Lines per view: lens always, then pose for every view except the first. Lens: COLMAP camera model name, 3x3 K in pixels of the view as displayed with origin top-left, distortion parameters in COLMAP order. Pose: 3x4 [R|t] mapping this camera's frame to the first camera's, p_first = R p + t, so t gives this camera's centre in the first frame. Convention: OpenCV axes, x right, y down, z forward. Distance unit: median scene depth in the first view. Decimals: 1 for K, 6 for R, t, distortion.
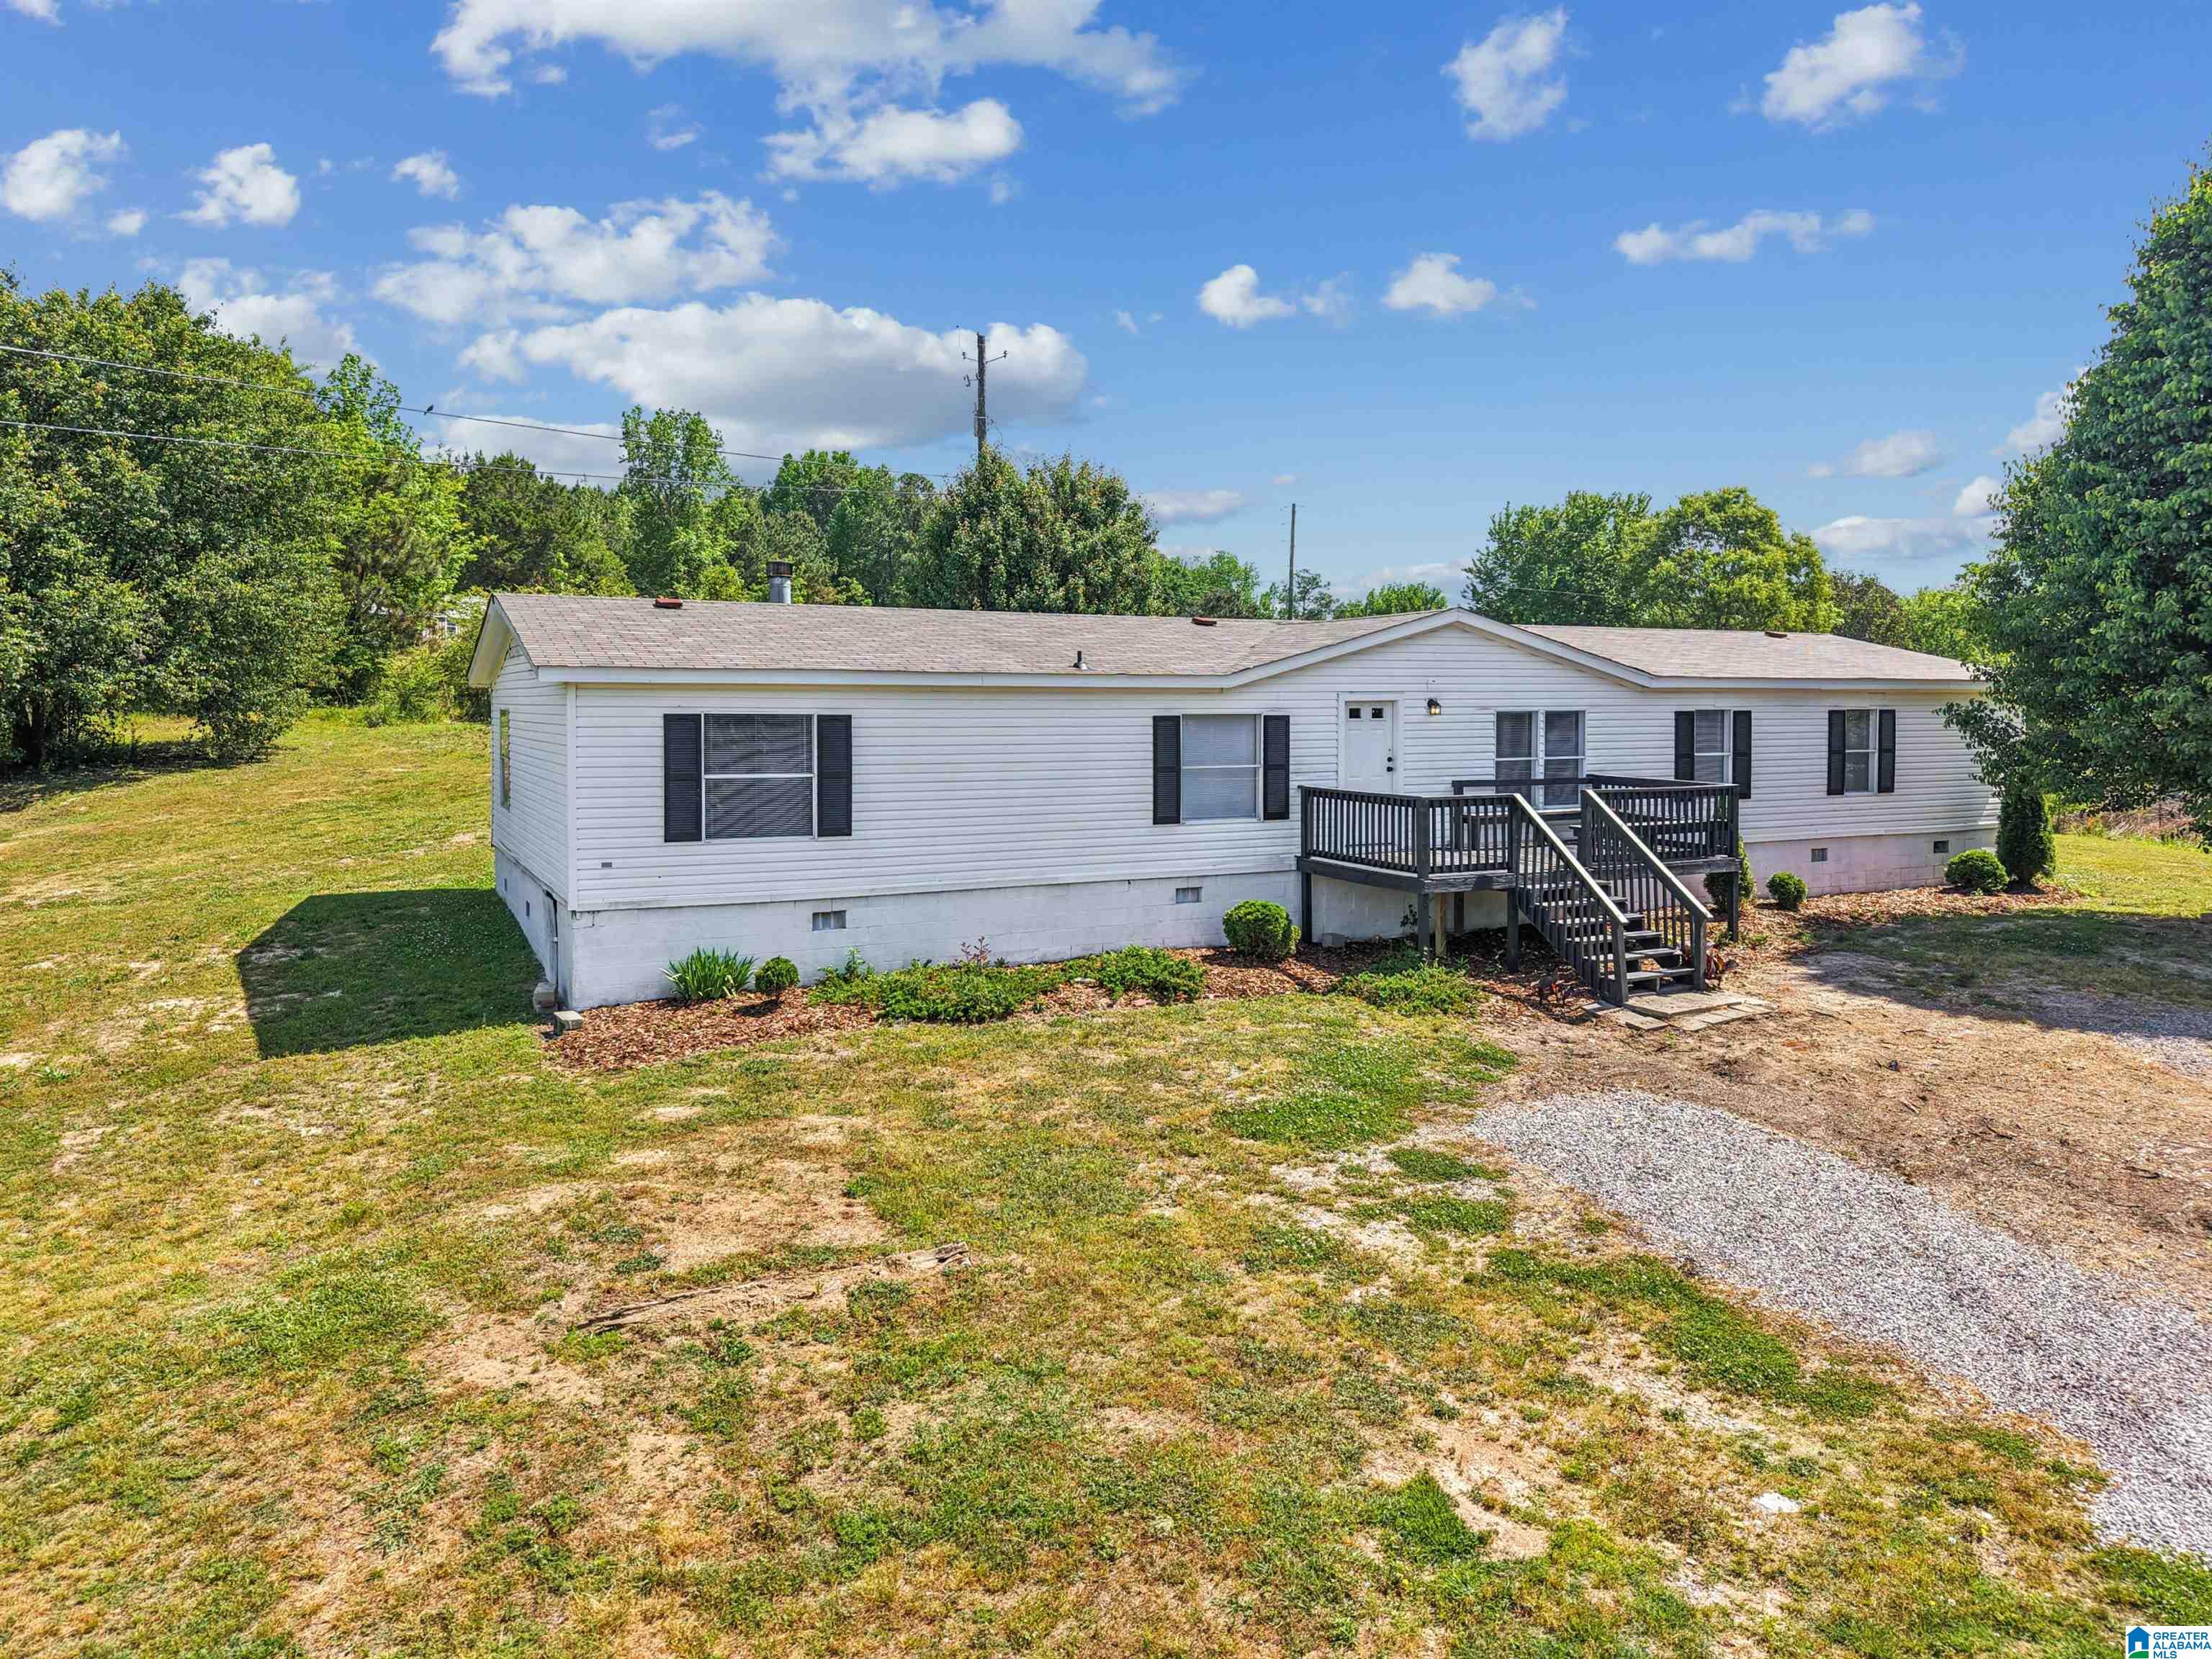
lens RADIAL K [[1525.5, 0, 1106.0], [0, 1525.5, 829.5], [0, 0, 1]] dist [0.076297, -0.114397]
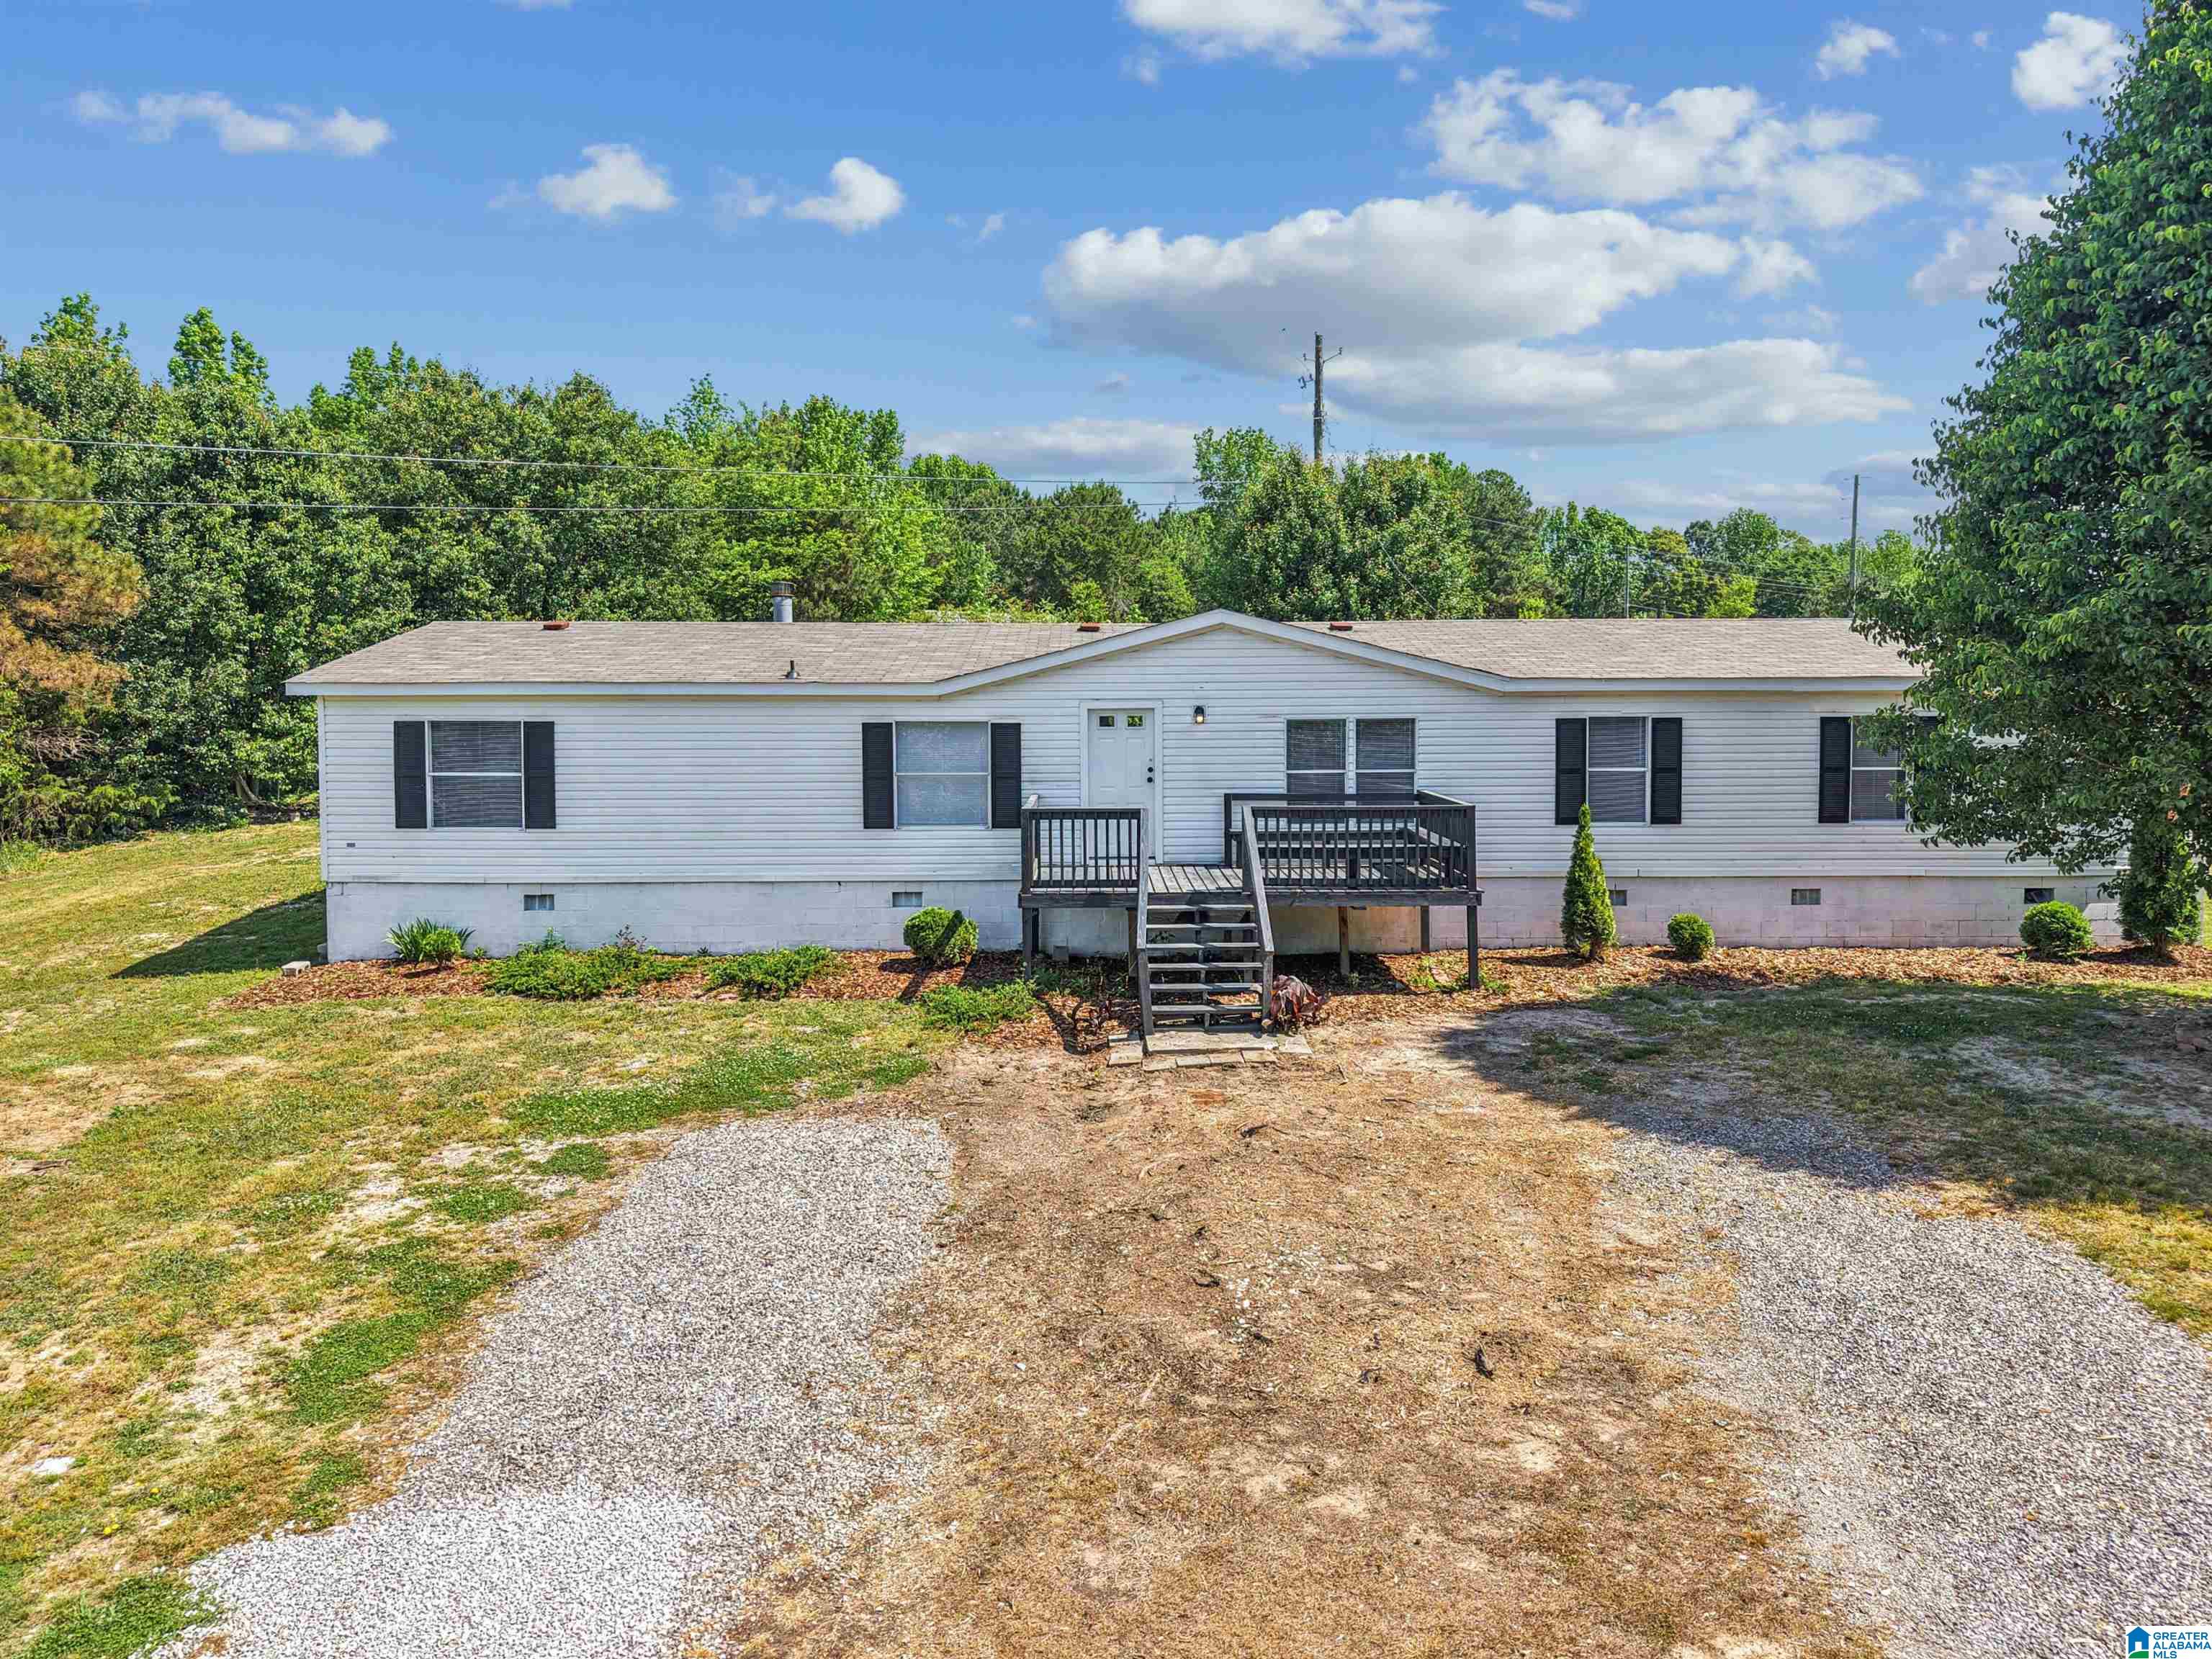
lens RADIAL K [[1523.9, 0, 1106.0], [0, 1523.9, 829.5], [0, 0, 1]] dist [0.064514, -0.066509]
pose [[0.893928, 0.033112, -0.446987, 0.633726], [-0.033748, 0.999409, 0.006541, -0.014792], [0.446939, 0.009238, 0.894517, 0.148069]]
